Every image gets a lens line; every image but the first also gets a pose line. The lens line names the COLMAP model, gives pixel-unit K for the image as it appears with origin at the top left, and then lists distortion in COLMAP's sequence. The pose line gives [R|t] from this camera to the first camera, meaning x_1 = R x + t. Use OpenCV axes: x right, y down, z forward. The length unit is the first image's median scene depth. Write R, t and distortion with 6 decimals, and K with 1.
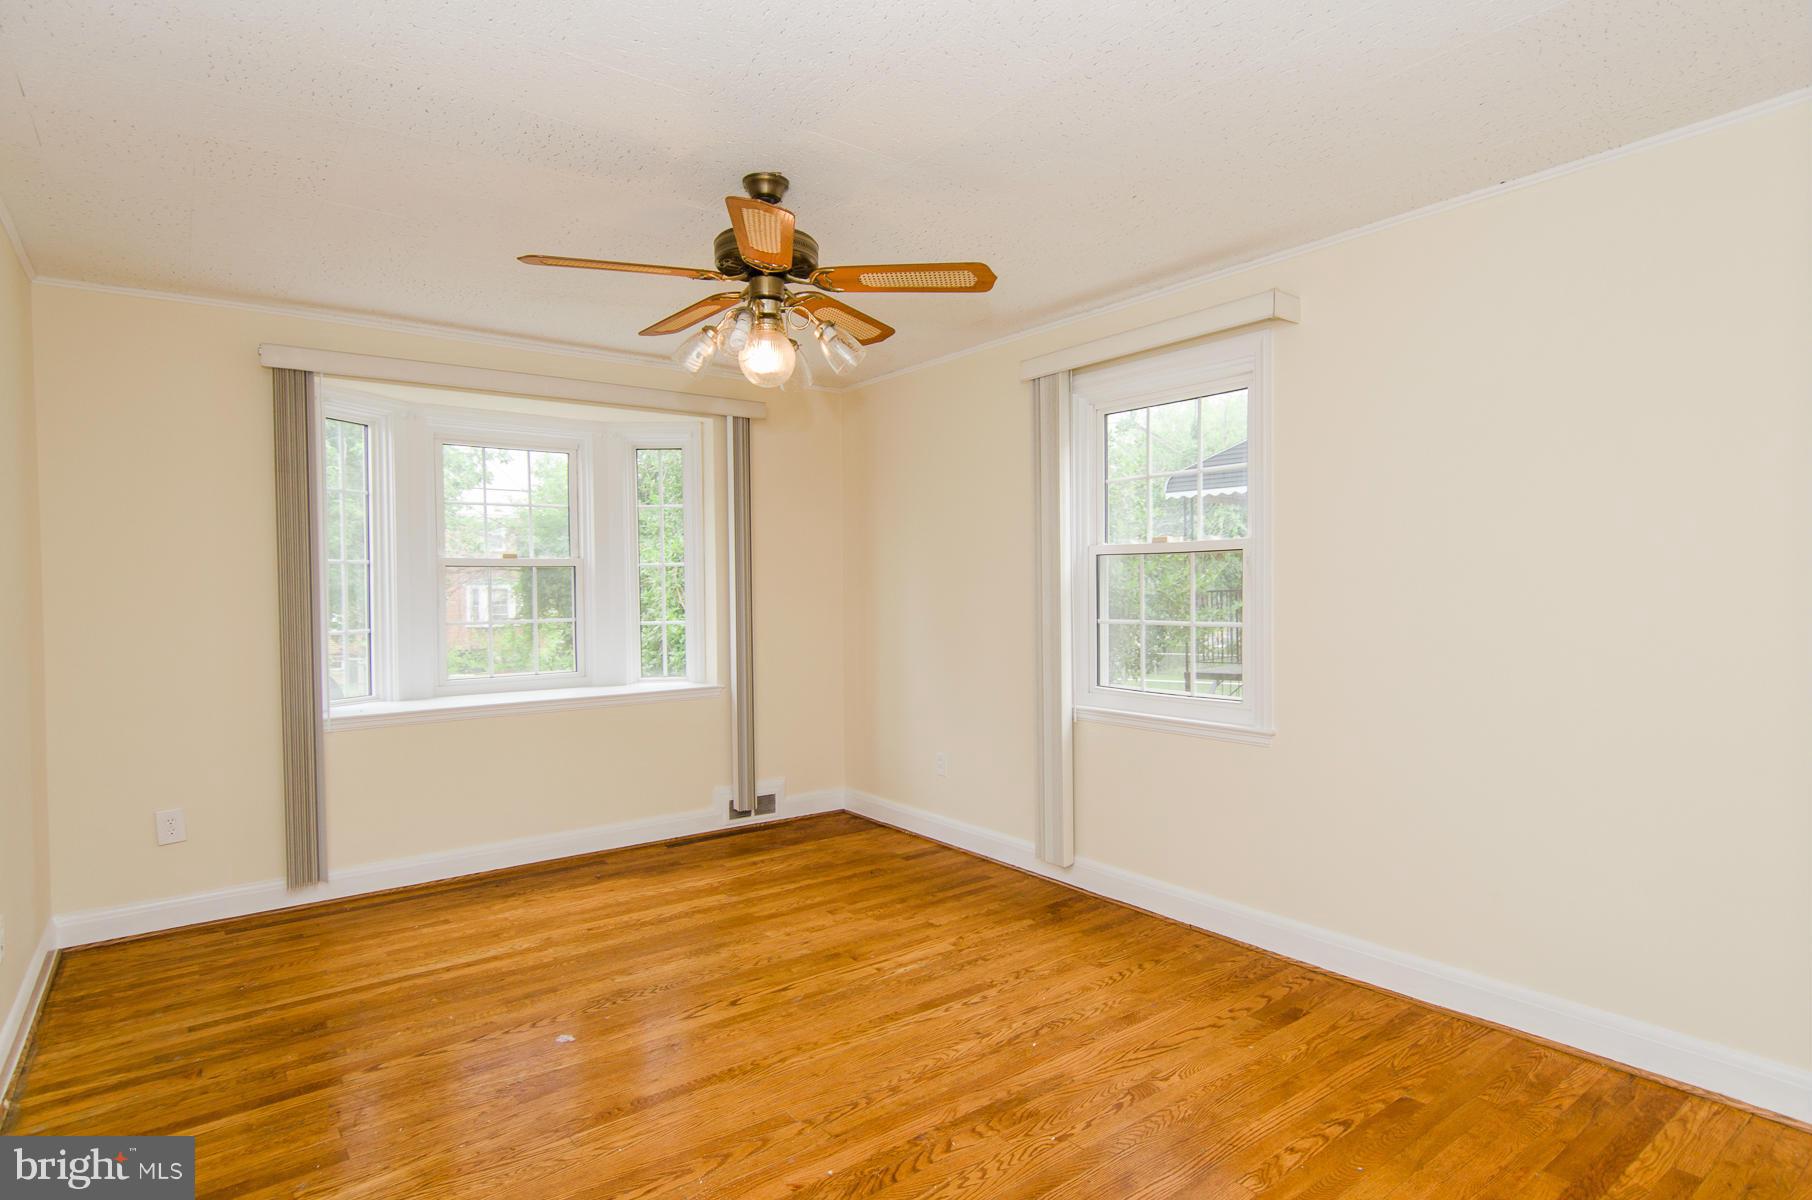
lens RADIAL K [[954.6, 0, 913.5], [0, 954.6, 602.2], [0, 0, 1]] dist [0.000426, -0.000866]
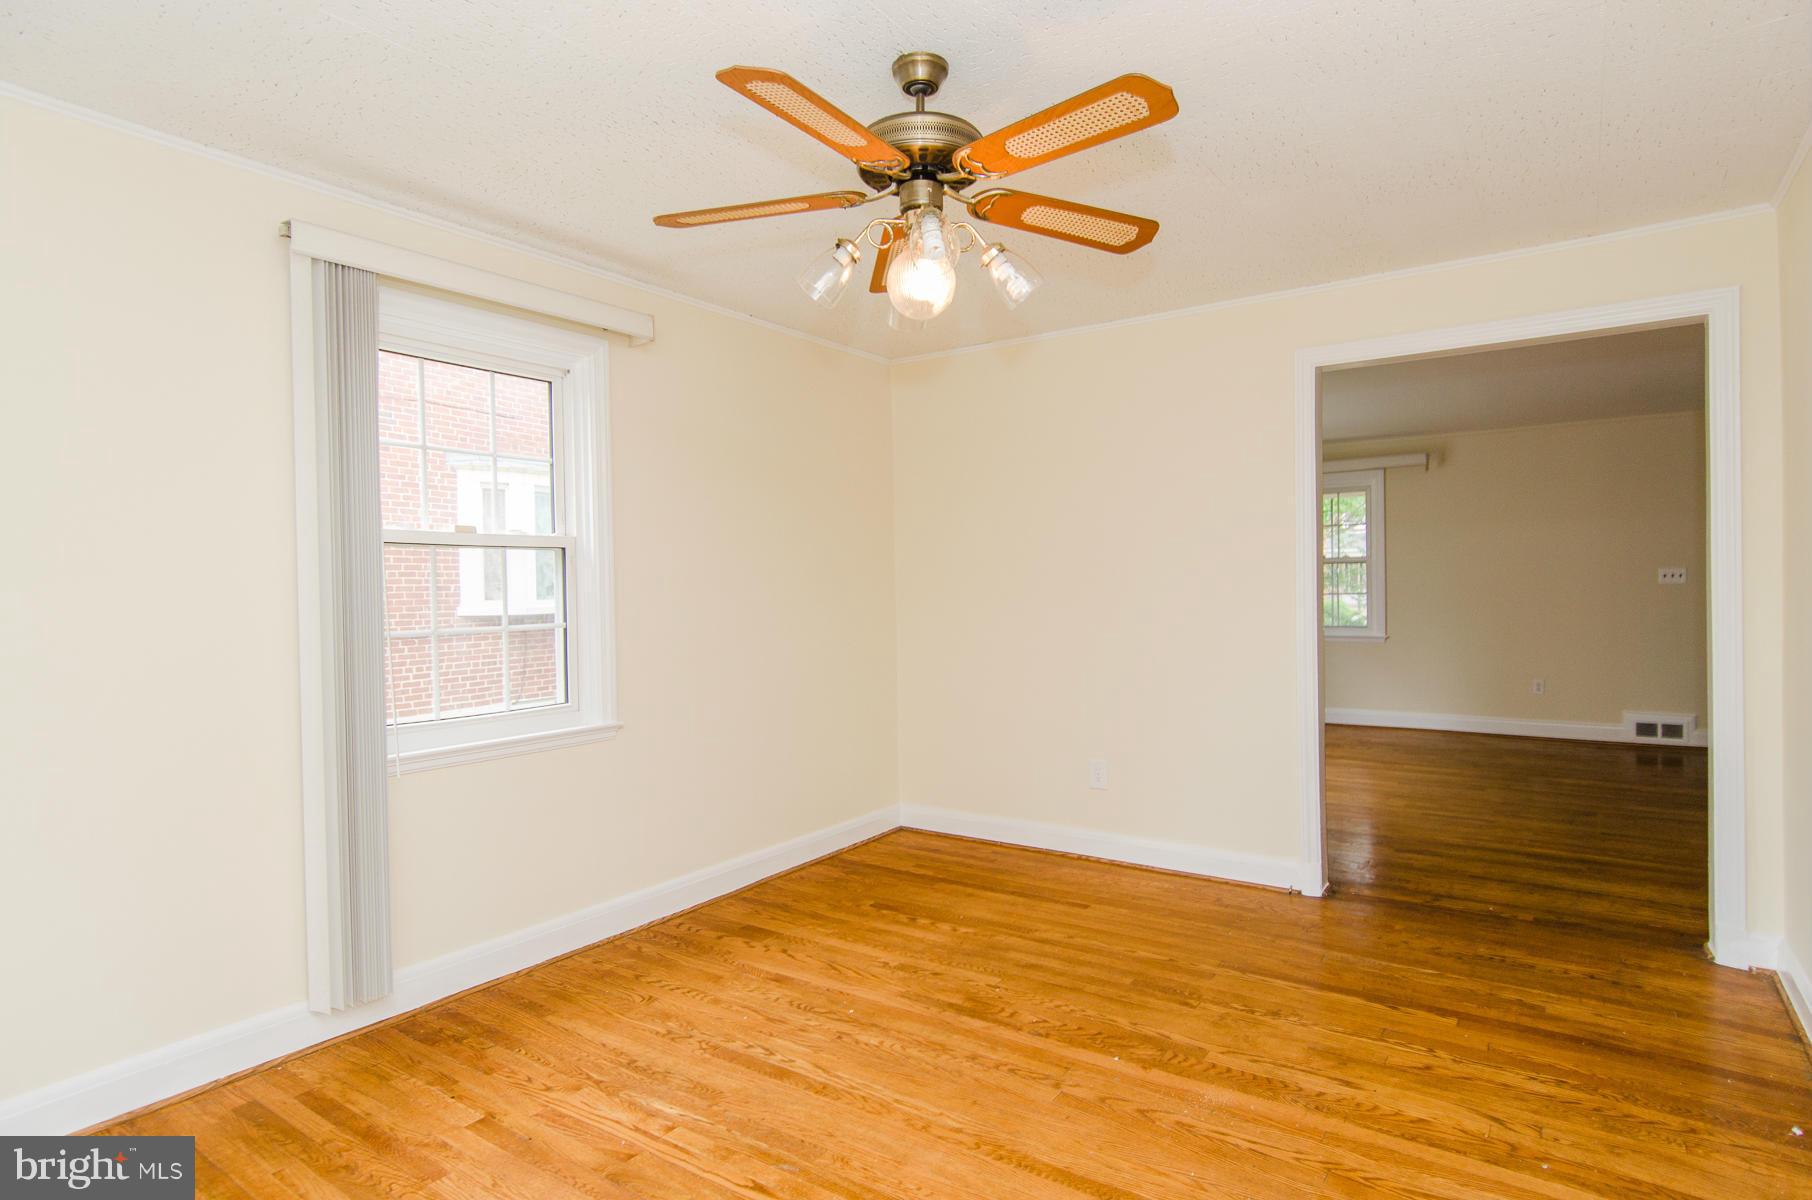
lens RADIAL K [[954.6, 0, 913.5], [0, 954.6, 602.2], [0, 0, 1]] dist [0.000426, -0.000866]
pose [[-0.291863, 0.000177, 0.956460, -0.847792], [0.041444, 0.999063, 0.012462, 0.002894], [-0.955562, 0.043277, -0.291597, 1.150653]]
